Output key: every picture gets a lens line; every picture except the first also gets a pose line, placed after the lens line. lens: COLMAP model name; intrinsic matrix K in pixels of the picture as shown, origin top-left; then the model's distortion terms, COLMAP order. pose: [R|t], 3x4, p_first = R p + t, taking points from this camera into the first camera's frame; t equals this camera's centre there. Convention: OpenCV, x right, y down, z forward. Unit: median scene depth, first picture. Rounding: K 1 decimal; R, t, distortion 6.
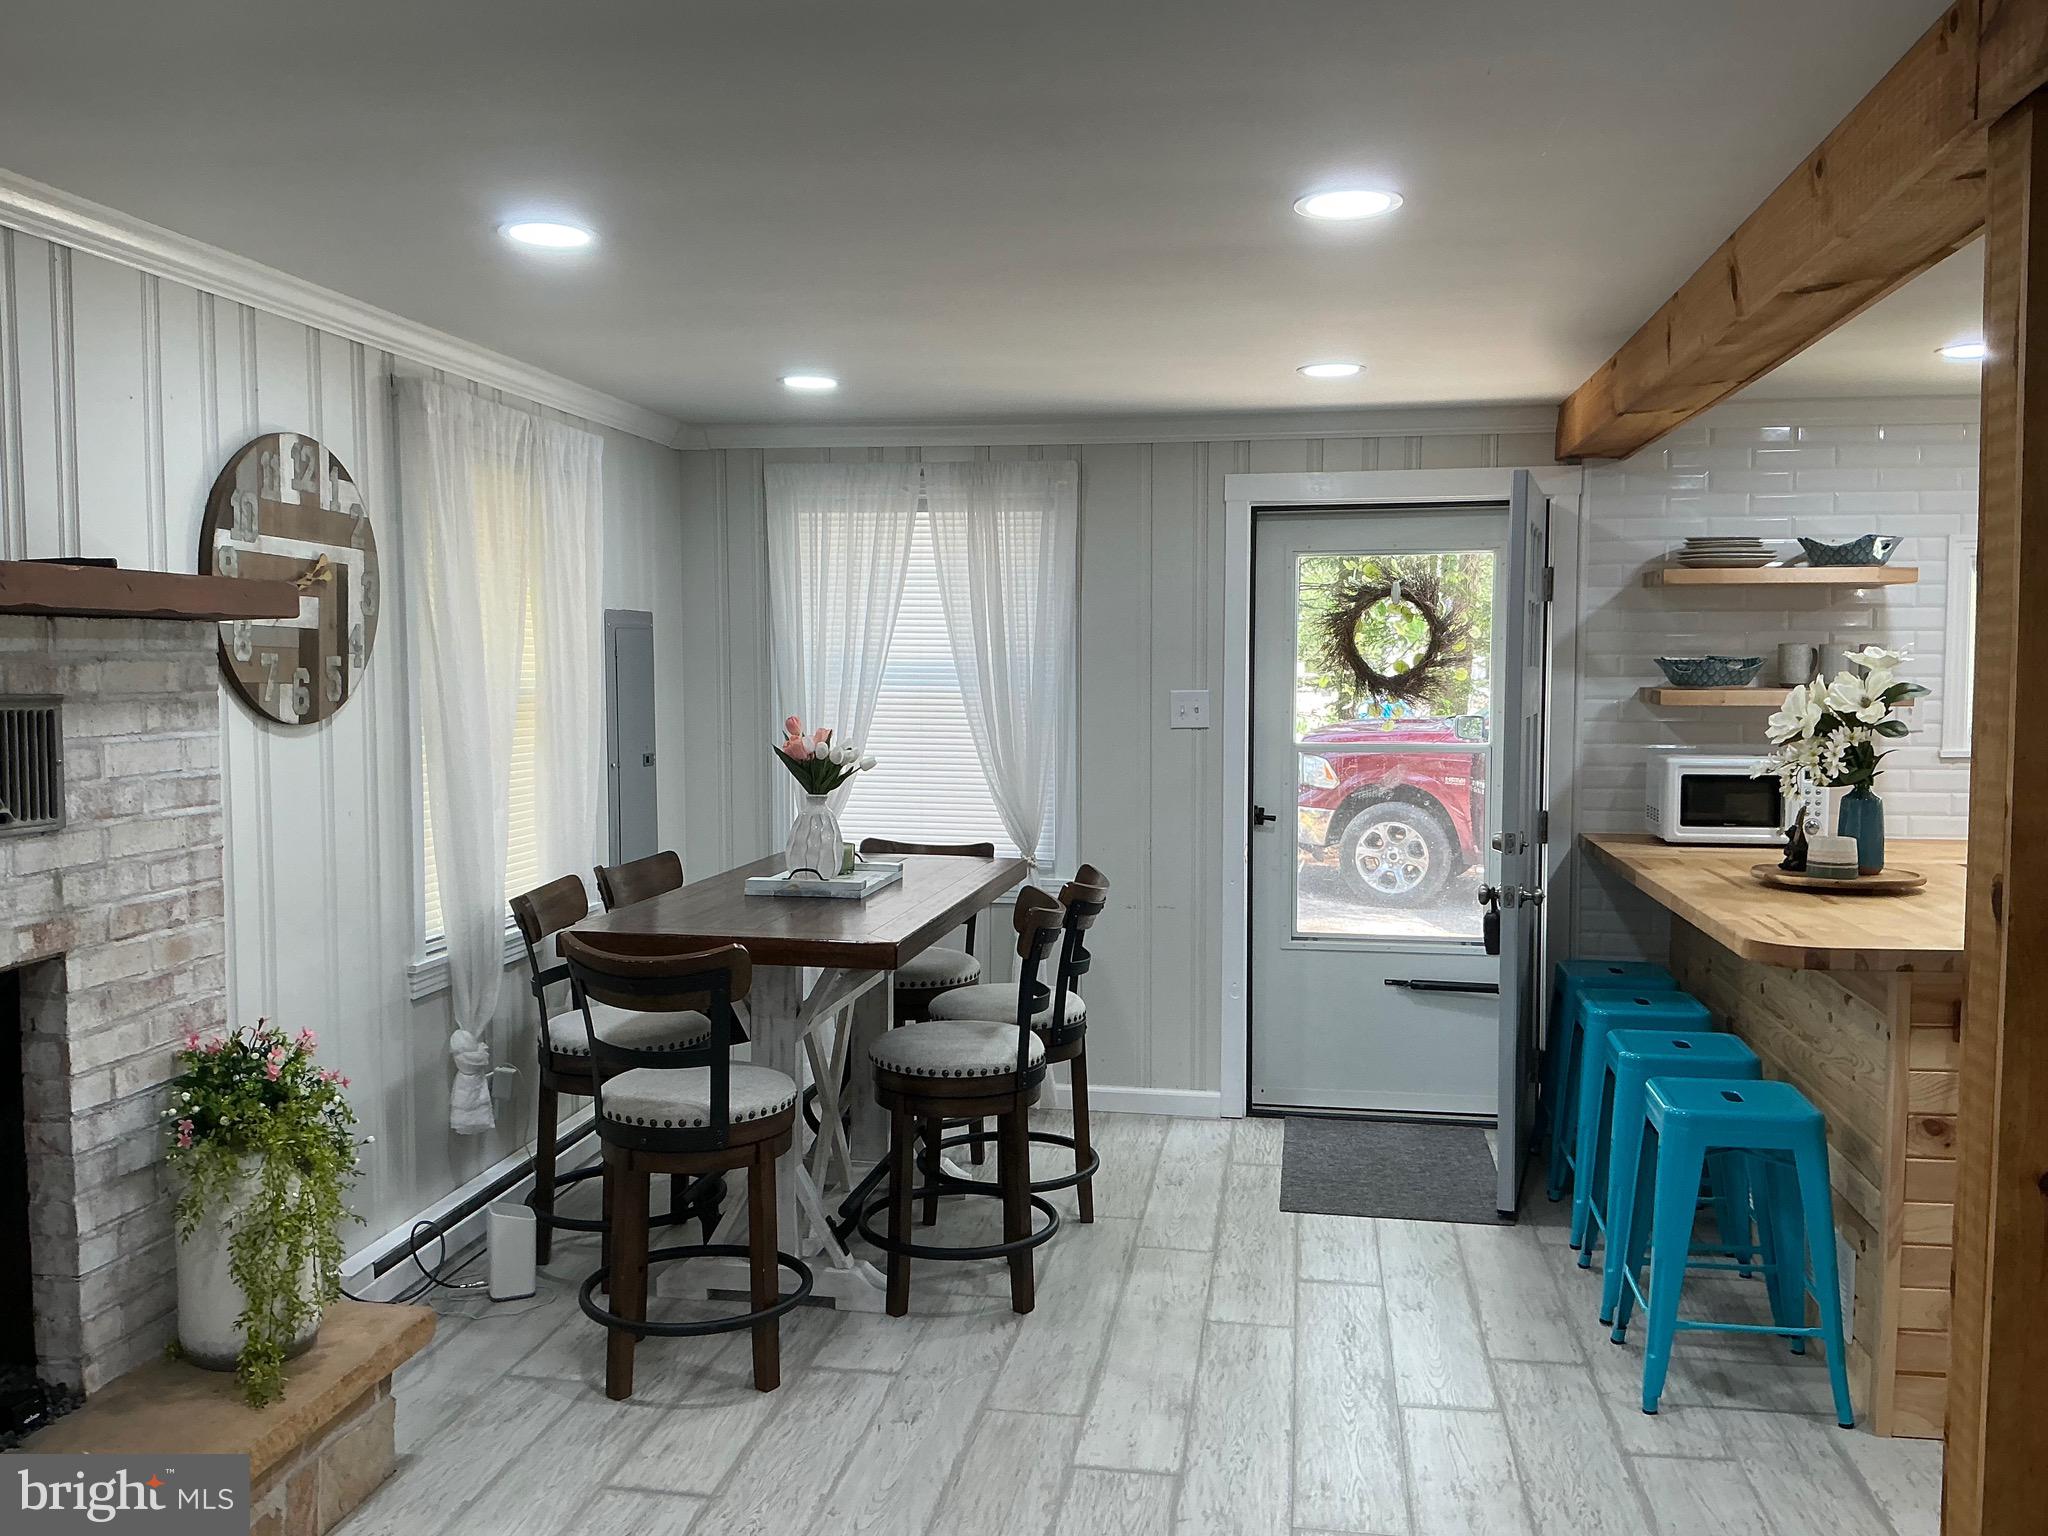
lens RADIAL K [[1688.2, 0, 1024.0], [0, 1688.2, 768.0], [0, 0, 1]] dist [0.096083, -0.171019]
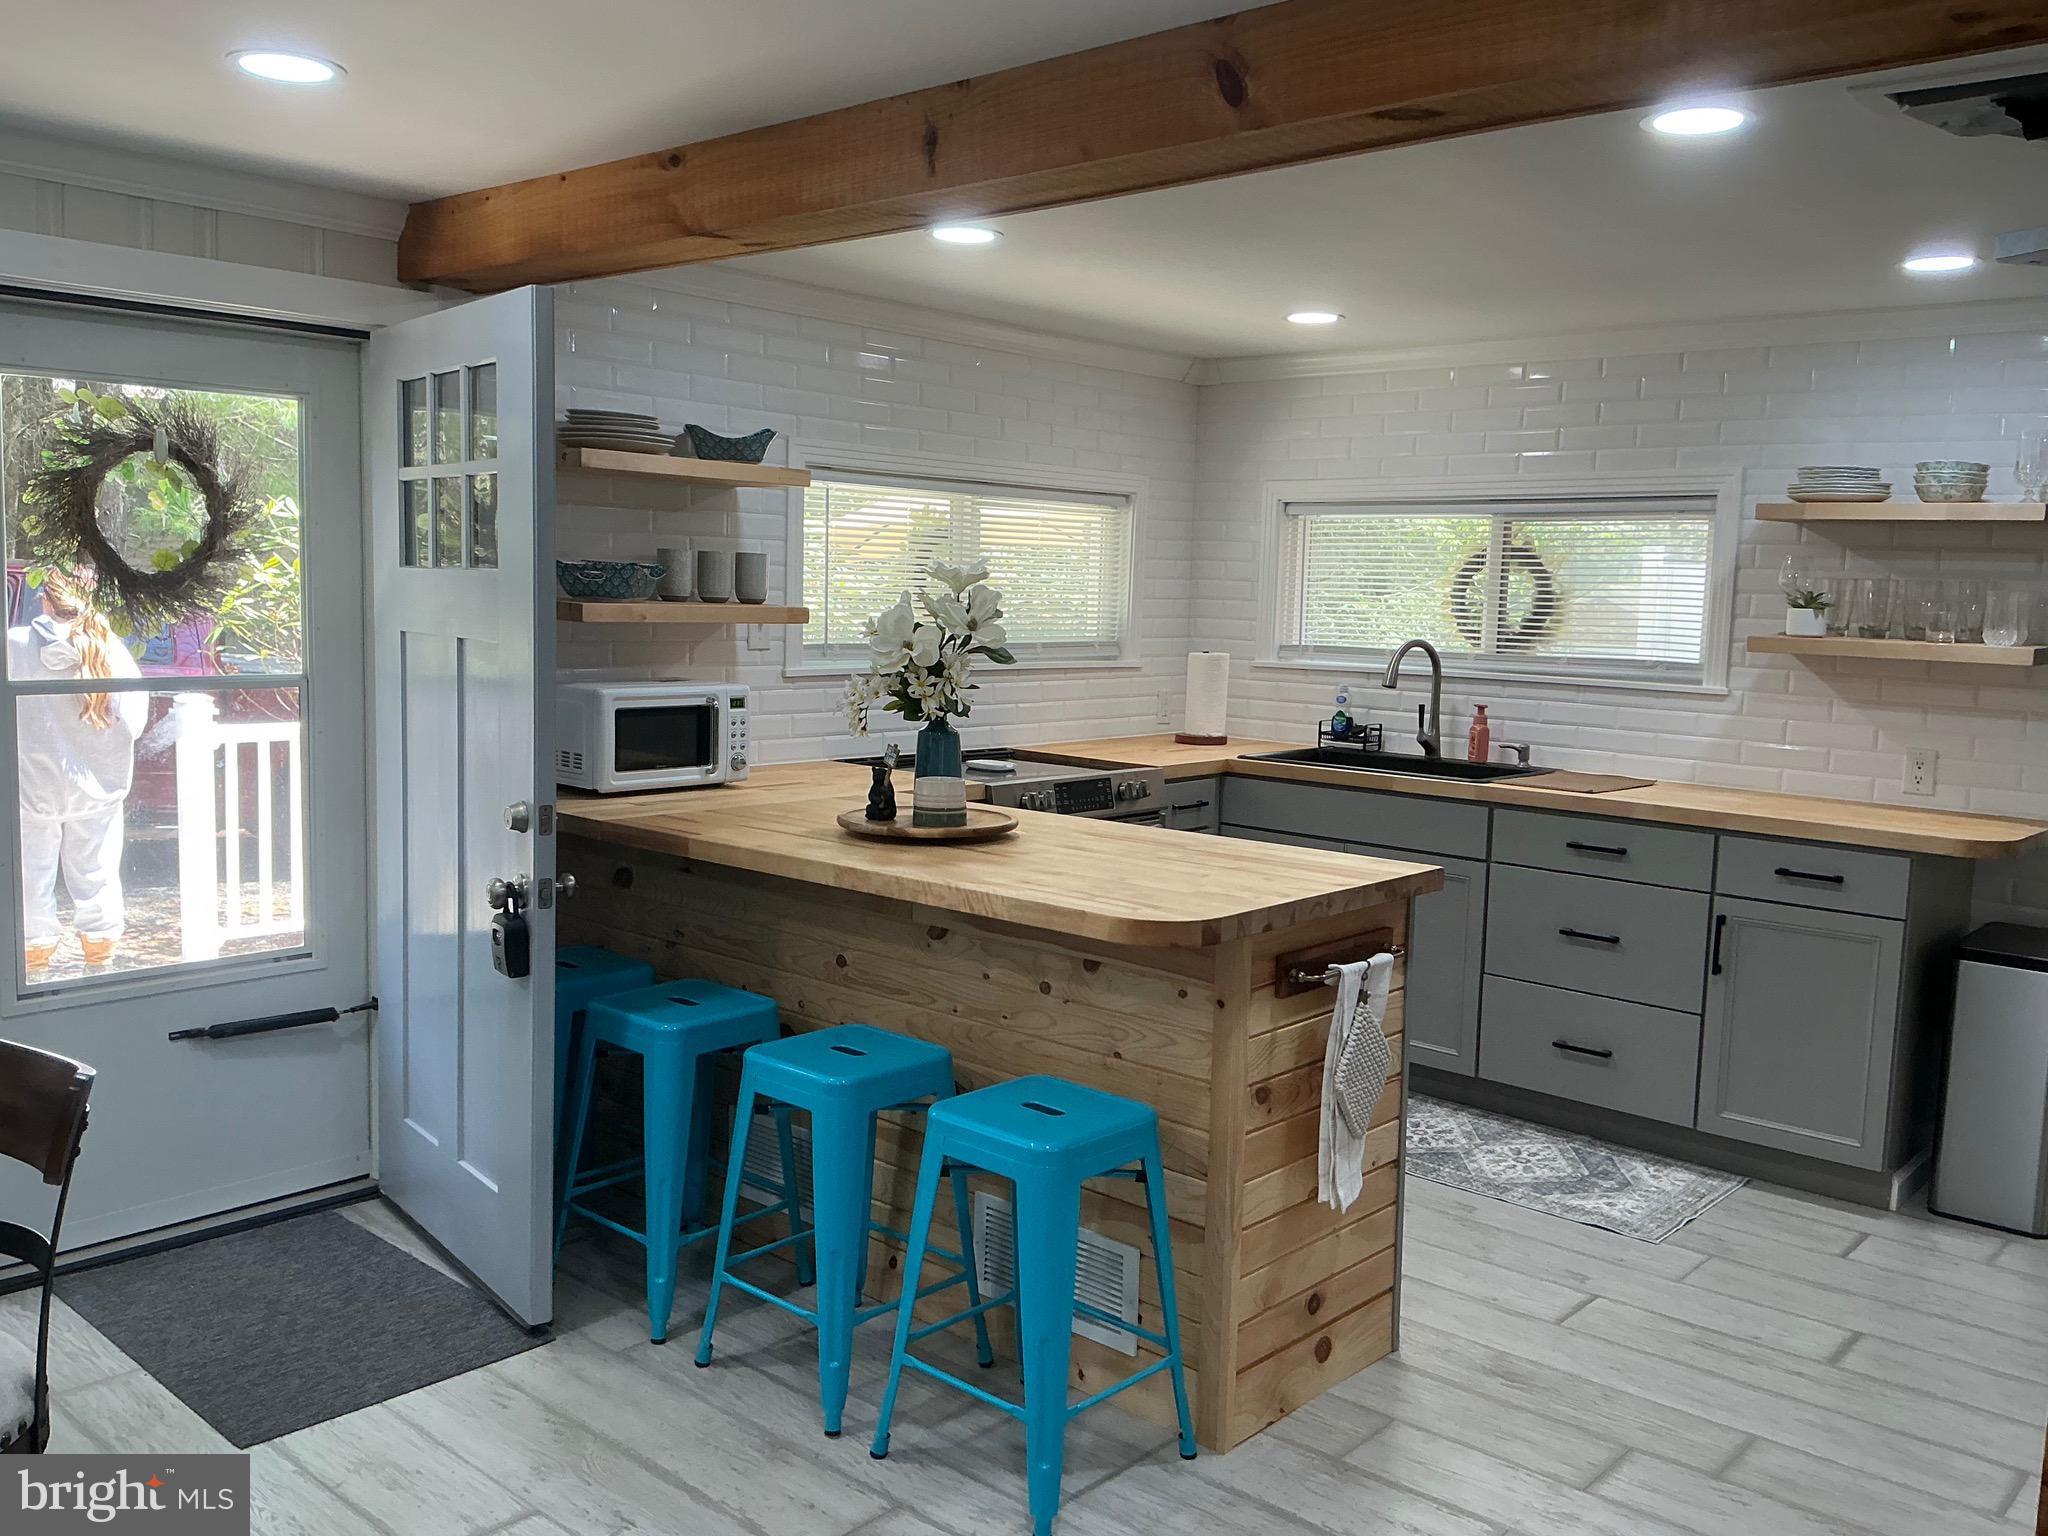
lens RADIAL K [[1688.2, 0, 1024.0], [0, 1688.2, 768.0], [0, 0, 1]] dist [0.096083, -0.171019]
pose [[0.539545, -0.073985, 0.838700, -0.239278], [0.024874, 0.997098, 0.071957, -0.027248], [-0.841590, -0.017962, 0.539819, 0.531160]]
